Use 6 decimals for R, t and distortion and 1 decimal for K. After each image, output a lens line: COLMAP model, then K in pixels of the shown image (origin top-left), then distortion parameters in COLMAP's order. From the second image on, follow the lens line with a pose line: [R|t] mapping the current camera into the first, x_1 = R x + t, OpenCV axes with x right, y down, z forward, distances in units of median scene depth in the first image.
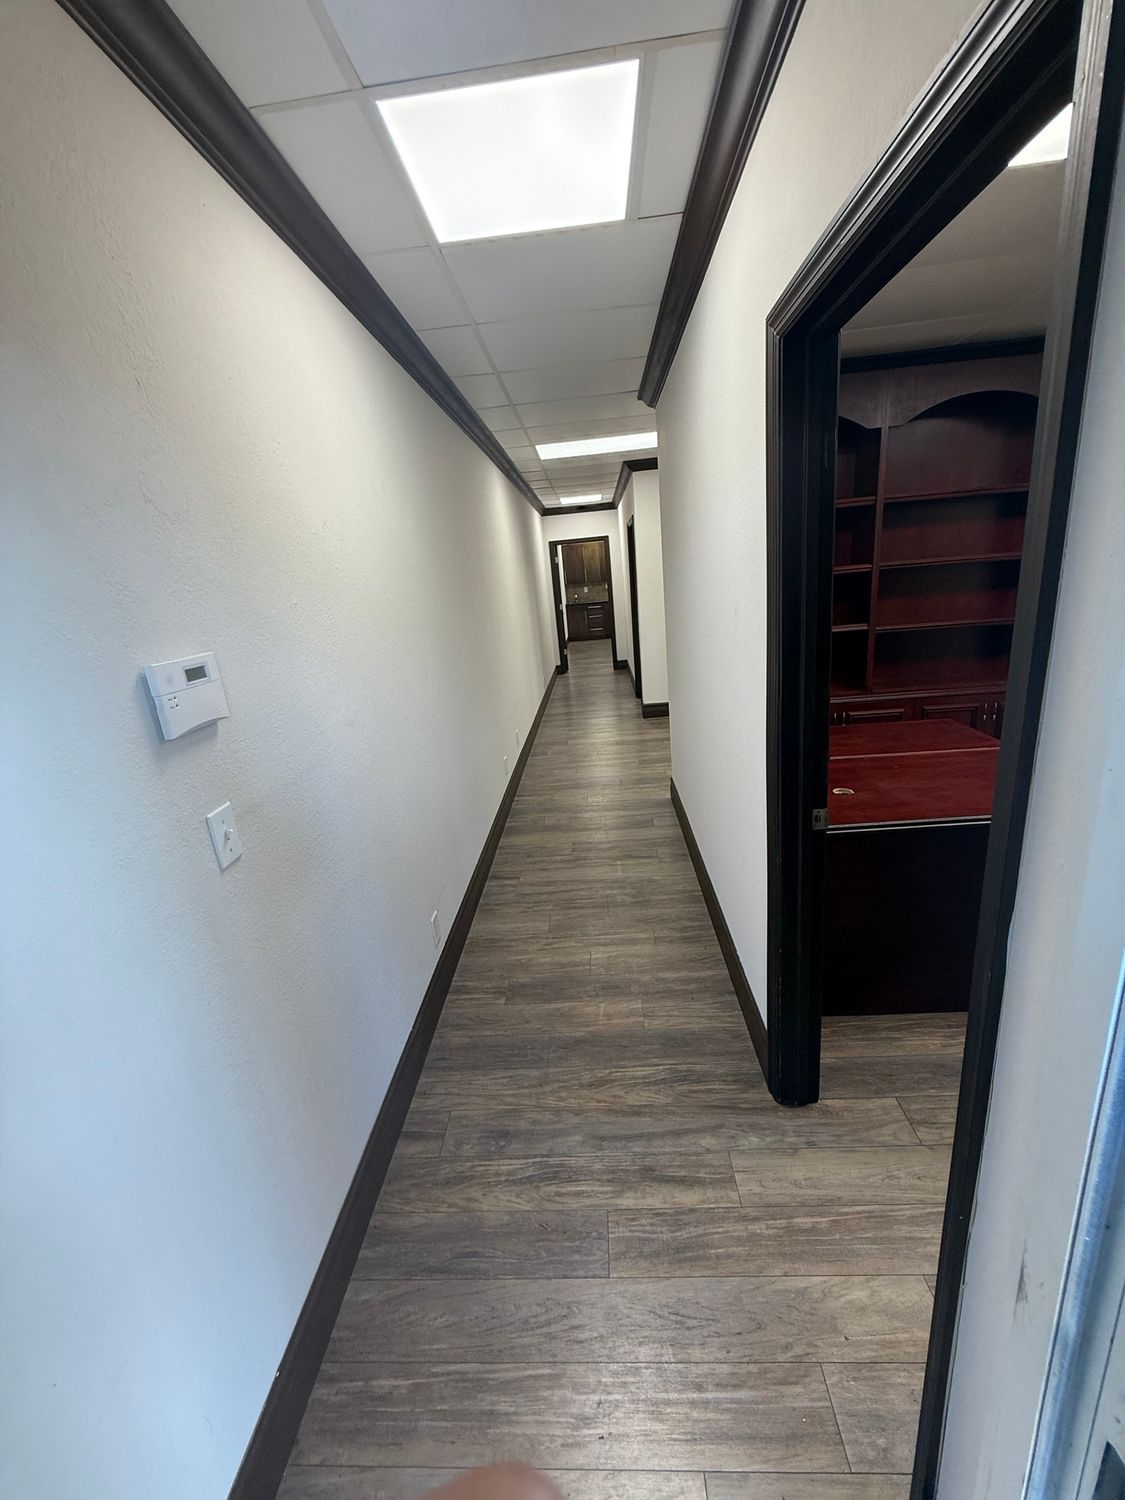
lens RADIAL K [[598.7, 0, 565.7], [0, 598.7, 751.1], [0, 0, 1]] dist [0.000156, 0.000142]
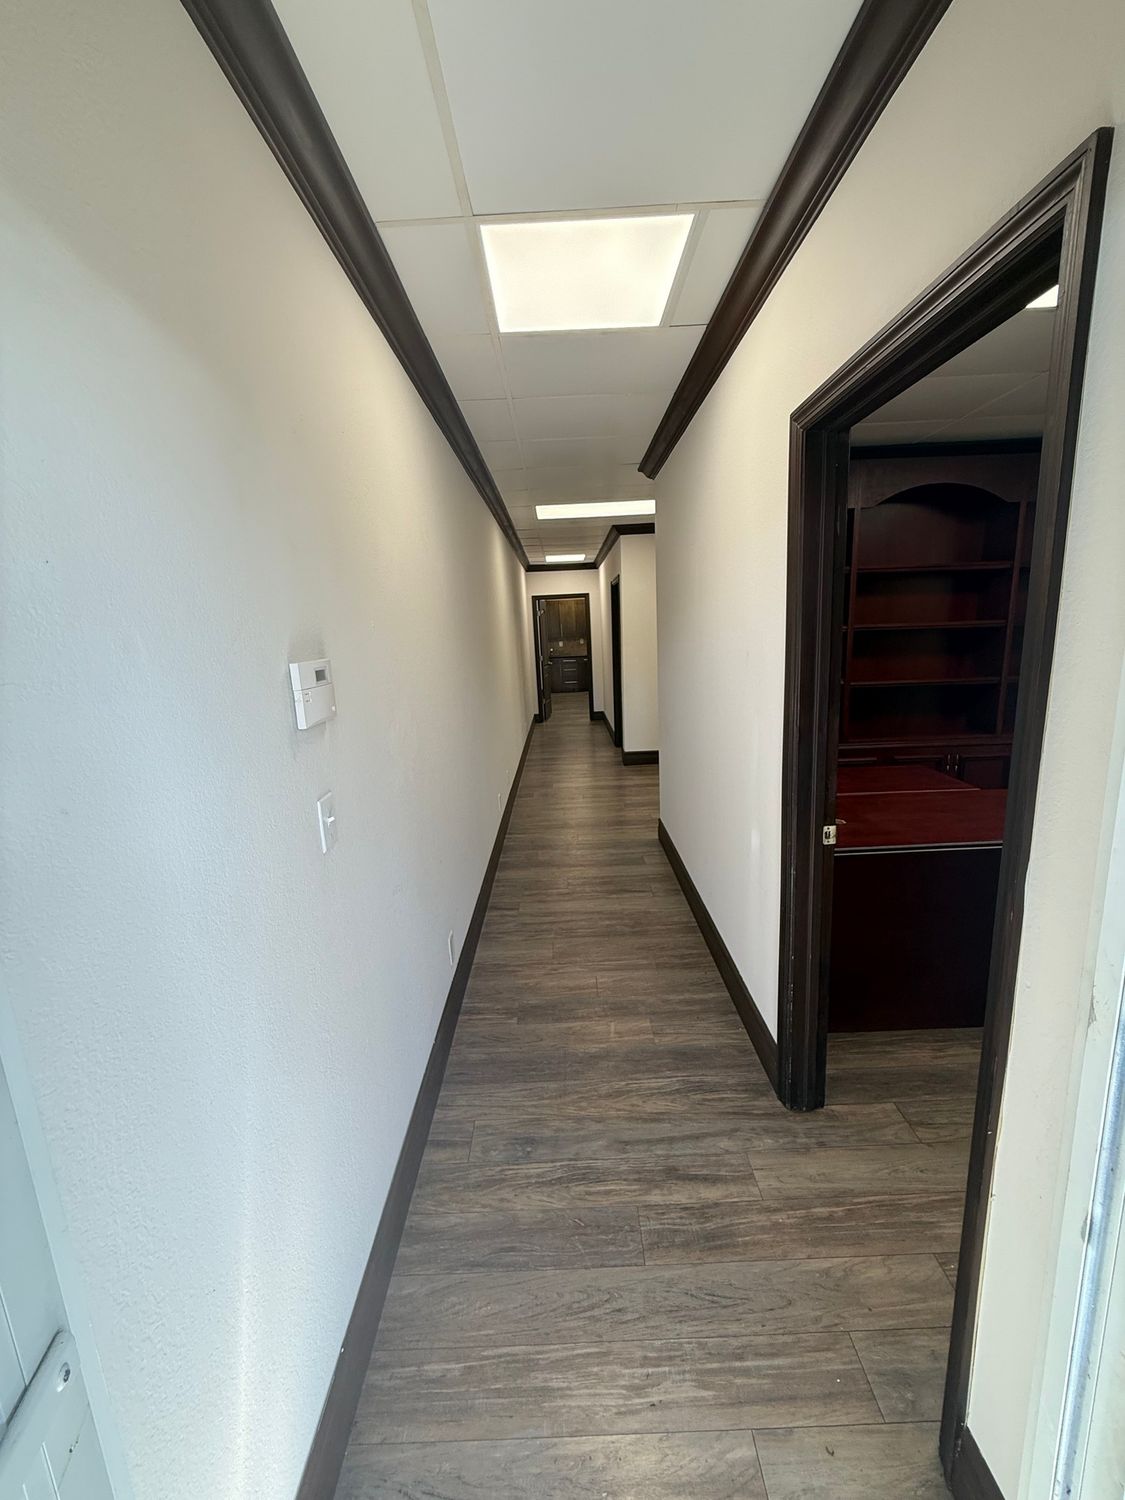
lens RADIAL K [[598.7, 0, 566.8], [0, 598.7, 751.3], [0, 0, 1]] dist [0.000156, 0.000142]
pose [[0.997566, 0.033660, 0.061067, -0.133243], [-0.028124, 0.995602, -0.089358, 0.064436], [-0.063806, 0.087423, 0.994126, -0.097776]]
